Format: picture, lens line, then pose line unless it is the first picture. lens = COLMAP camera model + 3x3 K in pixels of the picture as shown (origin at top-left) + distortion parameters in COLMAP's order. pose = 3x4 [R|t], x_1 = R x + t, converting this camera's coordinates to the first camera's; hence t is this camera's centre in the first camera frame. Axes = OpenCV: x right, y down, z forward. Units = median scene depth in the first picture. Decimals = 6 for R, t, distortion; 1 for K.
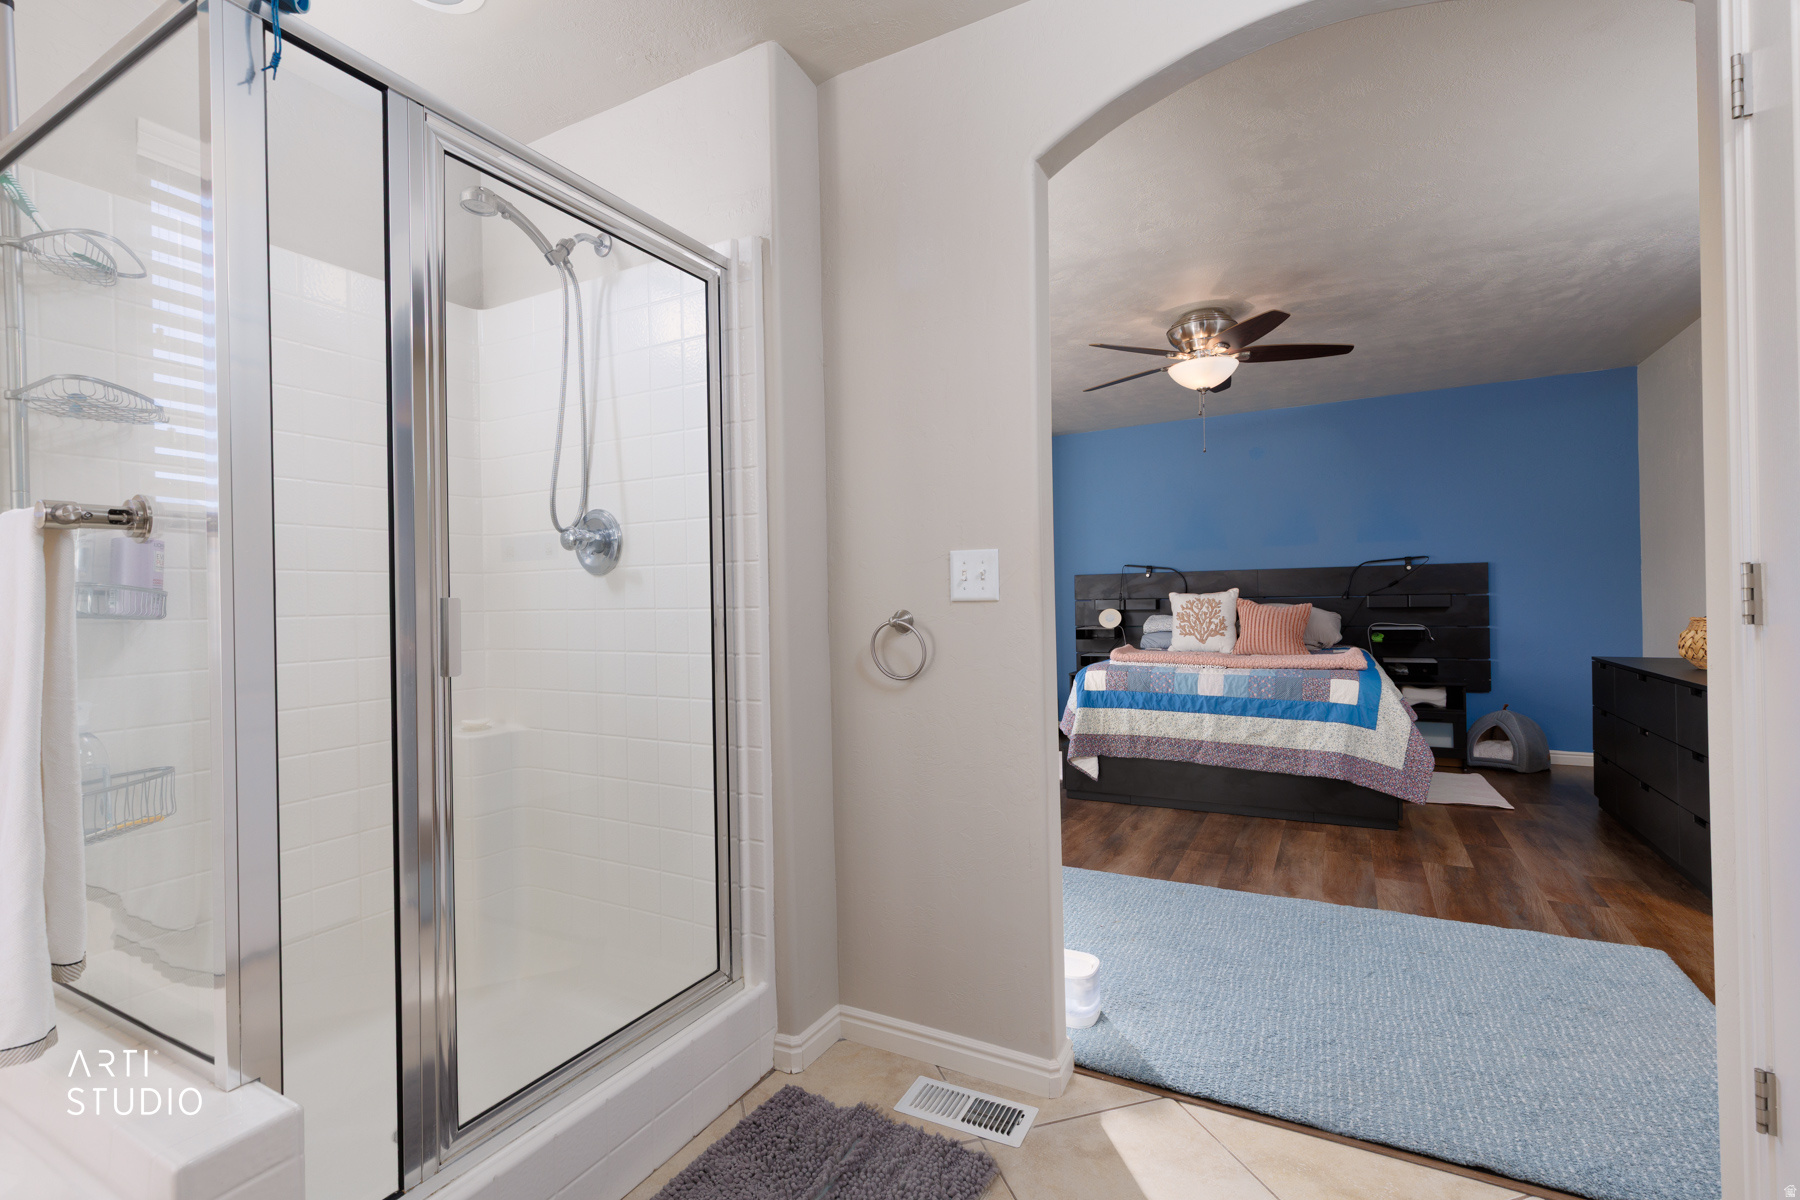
lens RADIAL K [[806.4, 0, 902.8], [0, 806.4, 596.0], [0, 0, 1]] dist [0.000675, 0.000037]
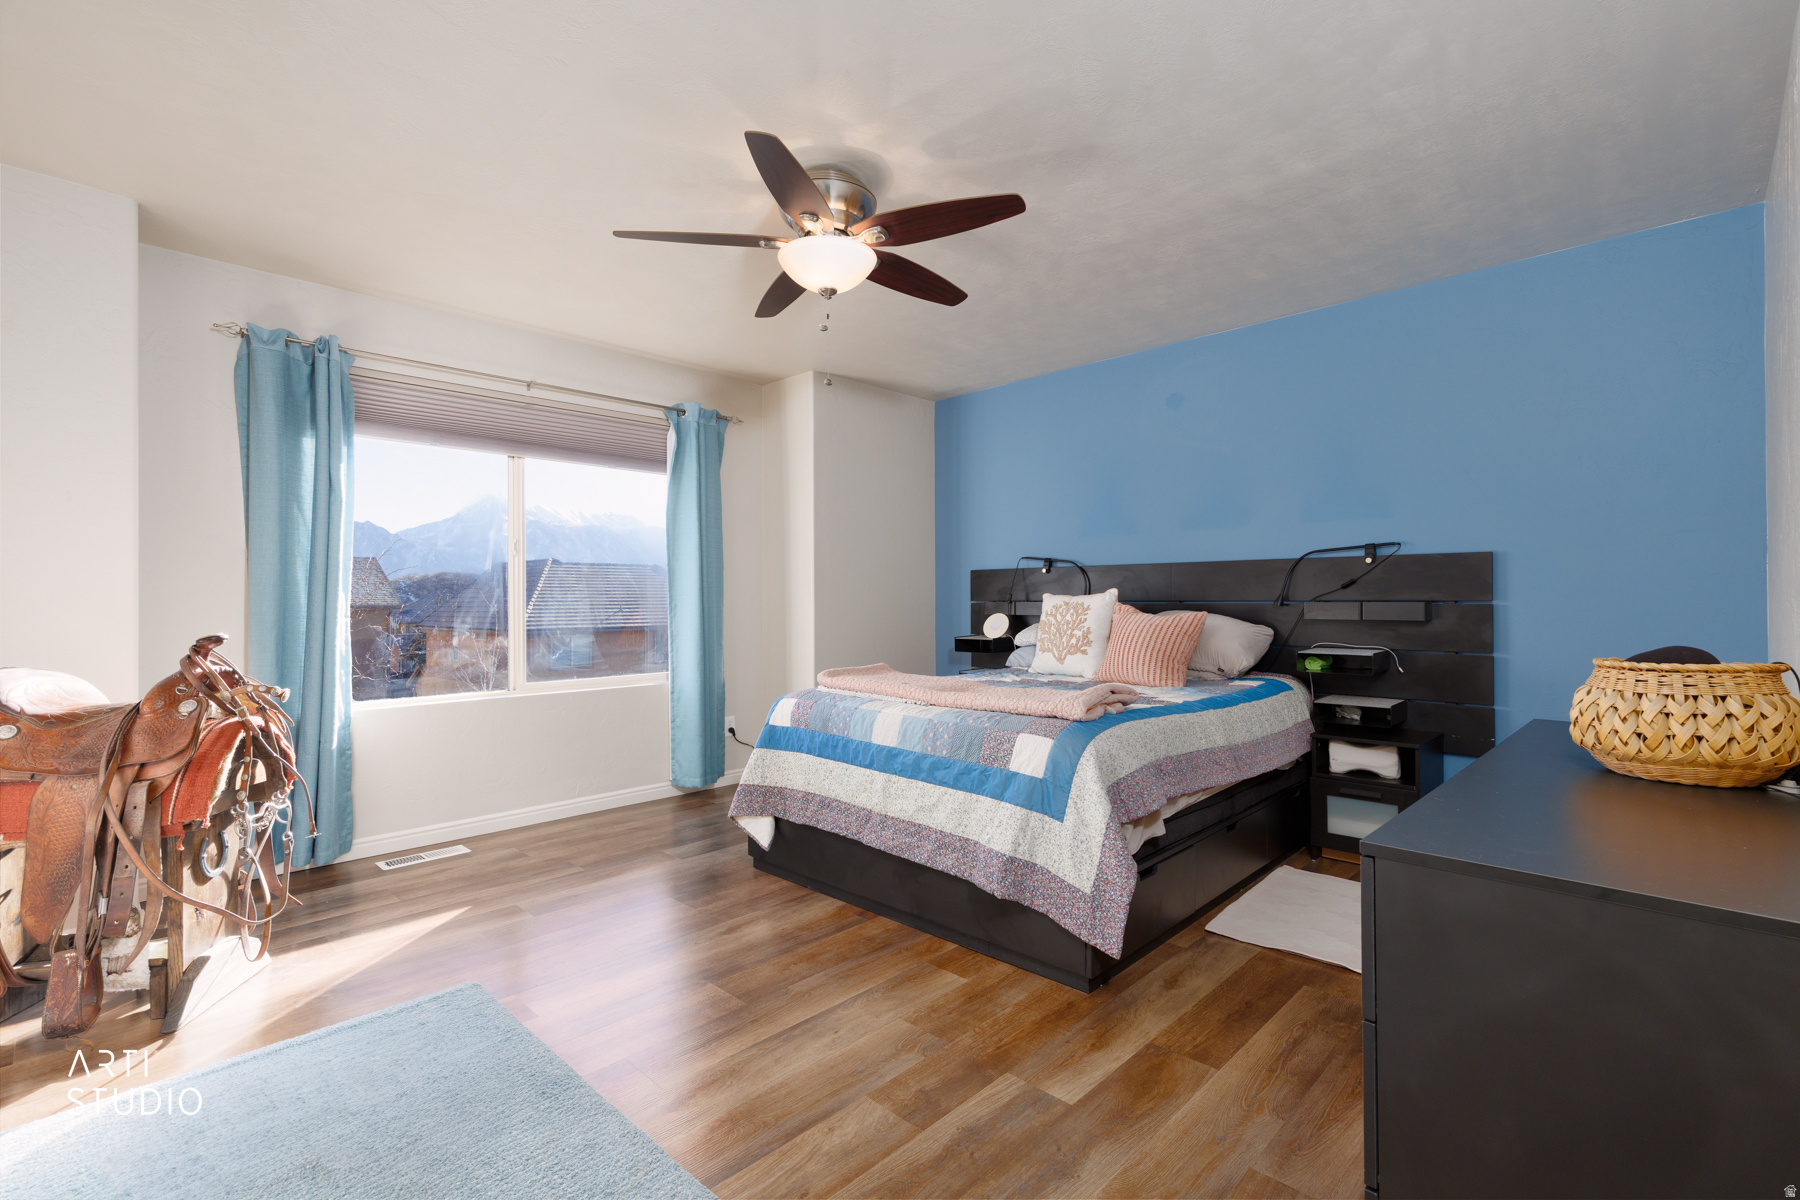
lens RADIAL K [[806.4, 0, 902.8], [0, 806.4, 596.0], [0, 0, 1]] dist [0.000675, 0.000037]
pose [[0.964073, 0.013629, -0.265289, 0.568985], [-0.012560, 0.999905, 0.005723, -0.006511], [0.265341, -0.002186, 0.964152, 0.343022]]
